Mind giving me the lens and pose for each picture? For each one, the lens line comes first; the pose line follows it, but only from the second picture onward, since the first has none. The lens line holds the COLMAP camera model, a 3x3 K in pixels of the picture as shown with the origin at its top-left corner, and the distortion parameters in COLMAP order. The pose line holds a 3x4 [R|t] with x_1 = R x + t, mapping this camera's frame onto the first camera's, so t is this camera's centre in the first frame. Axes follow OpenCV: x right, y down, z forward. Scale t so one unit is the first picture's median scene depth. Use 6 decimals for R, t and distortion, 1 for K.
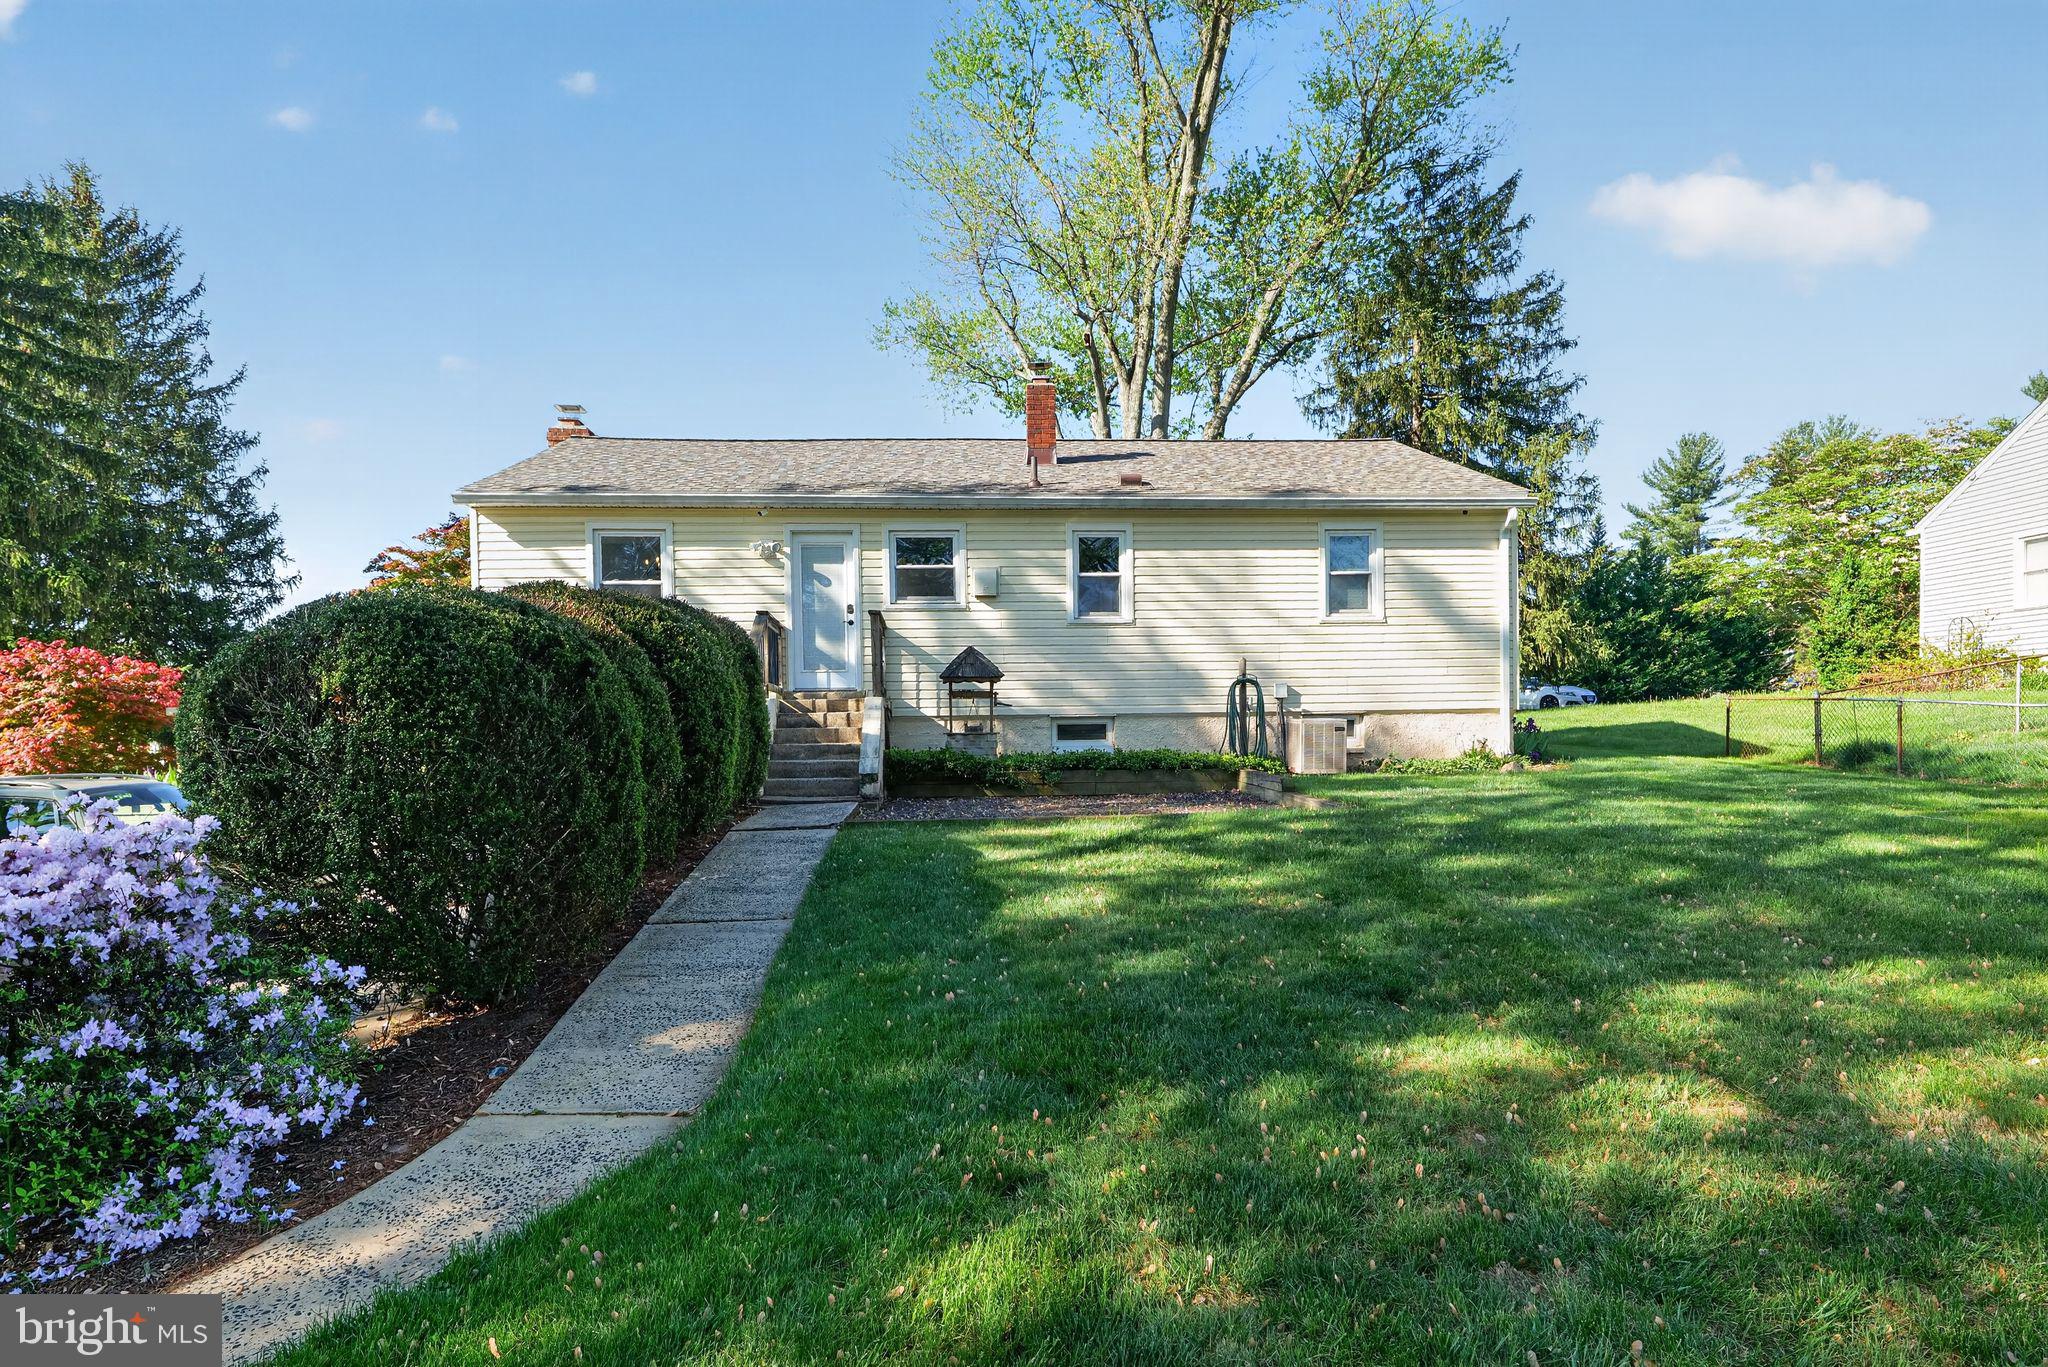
lens RADIAL K [[848.9, 0, 1014.7], [0, 848.9, 718.3], [0, 0, 1]] dist [-0.003165, -0.000289]
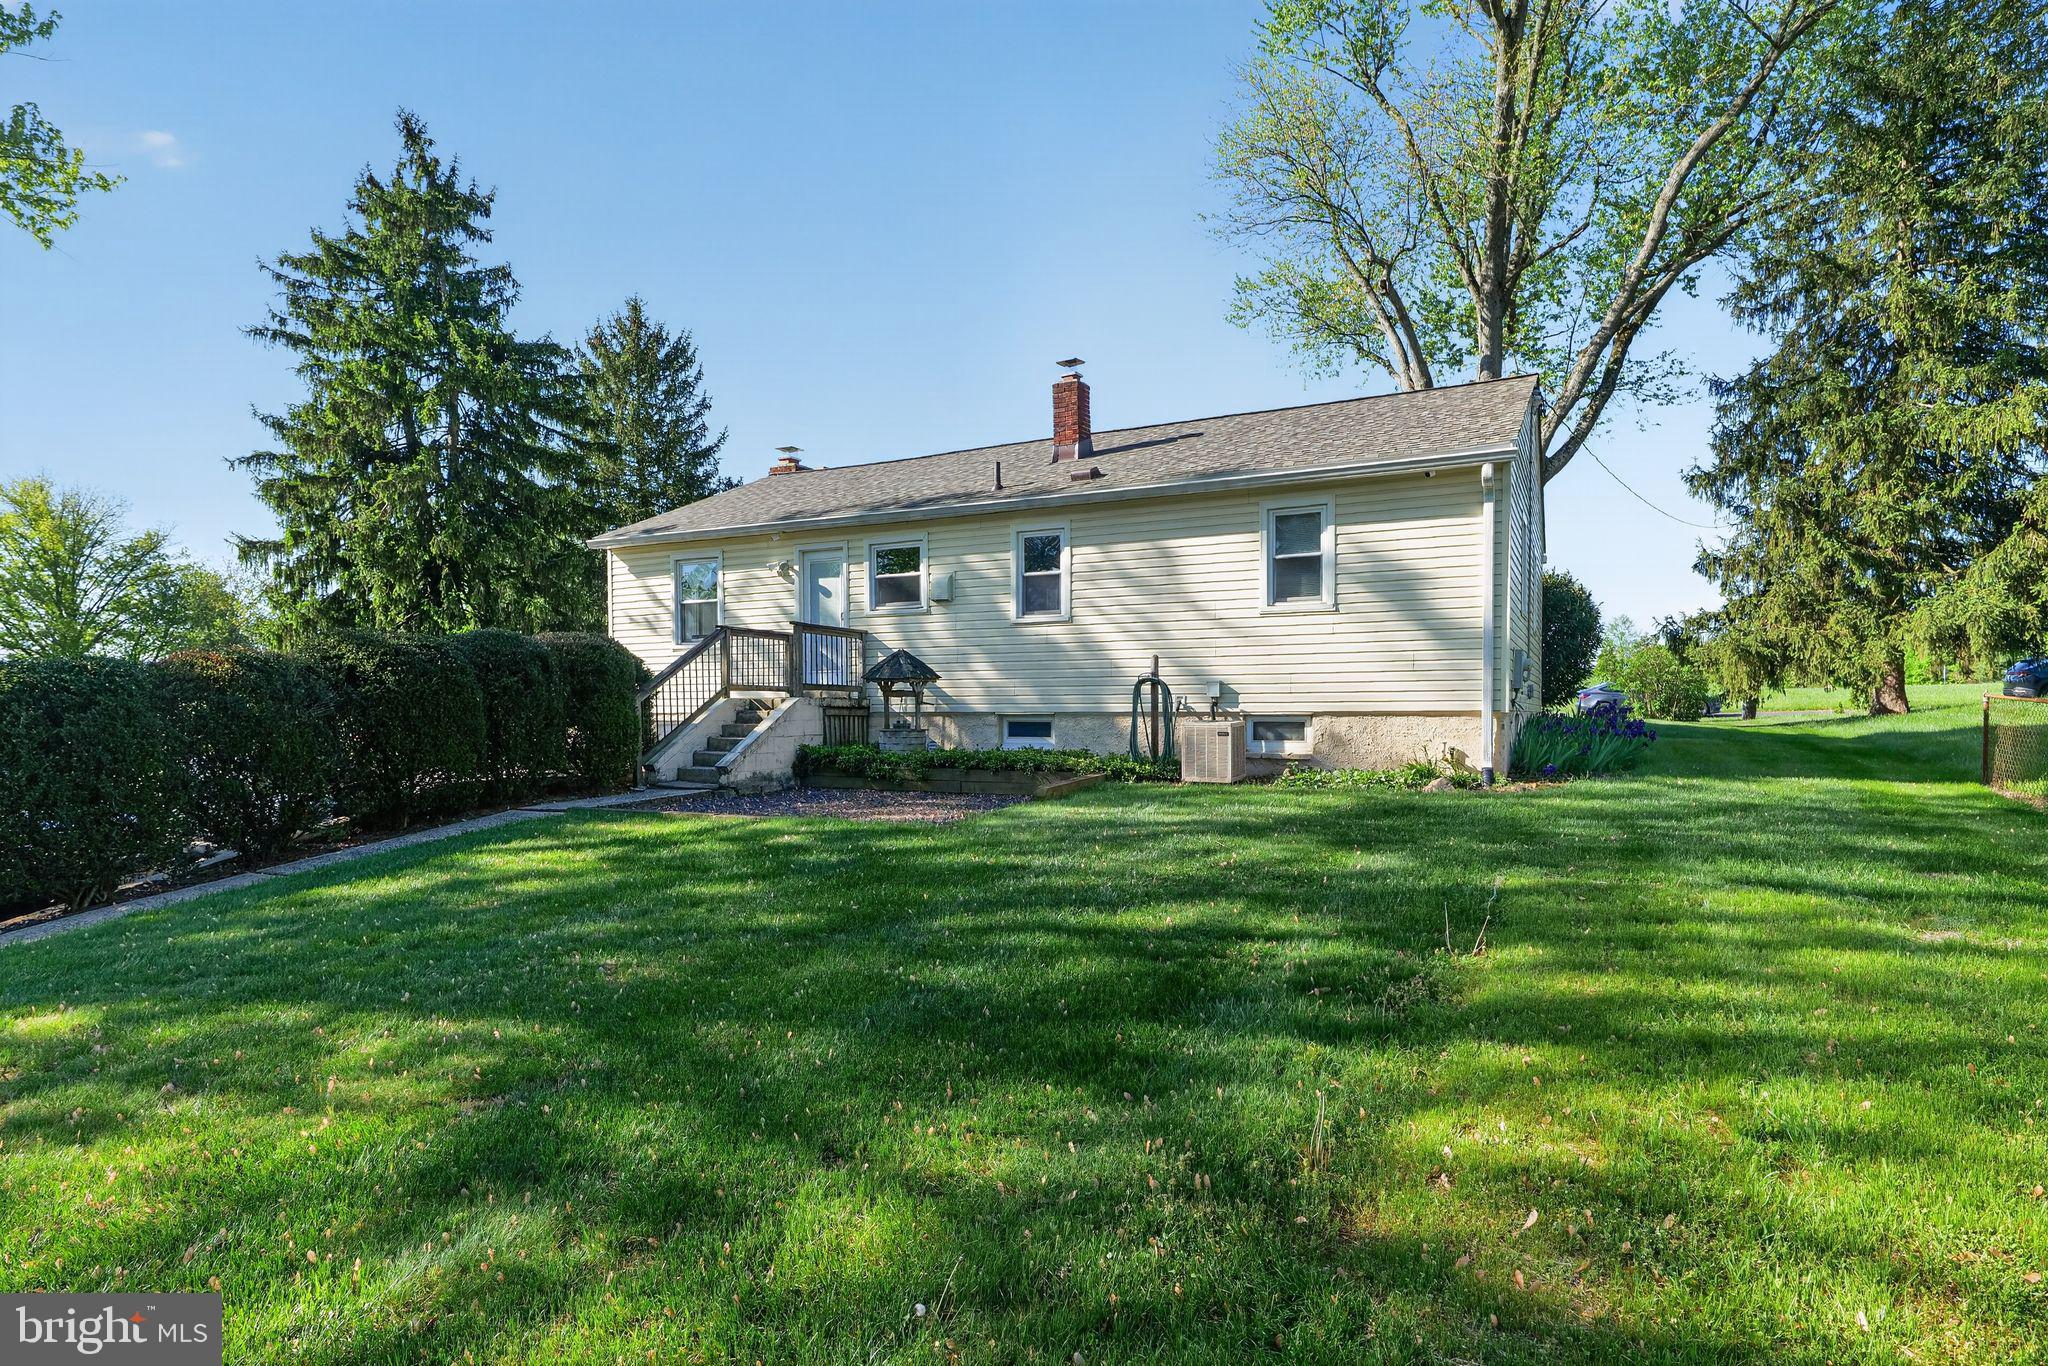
lens RADIAL K [[848.9, 0, 1014.7], [0, 848.9, 717.8], [0, 0, 1]] dist [-0.003165, -0.000289]
pose [[0.908173, 0.013060, -0.418390, 0.493015], [-0.006362, 0.999828, 0.017399, -0.016374], [0.418546, -0.013139, 0.908101, 0.072752]]
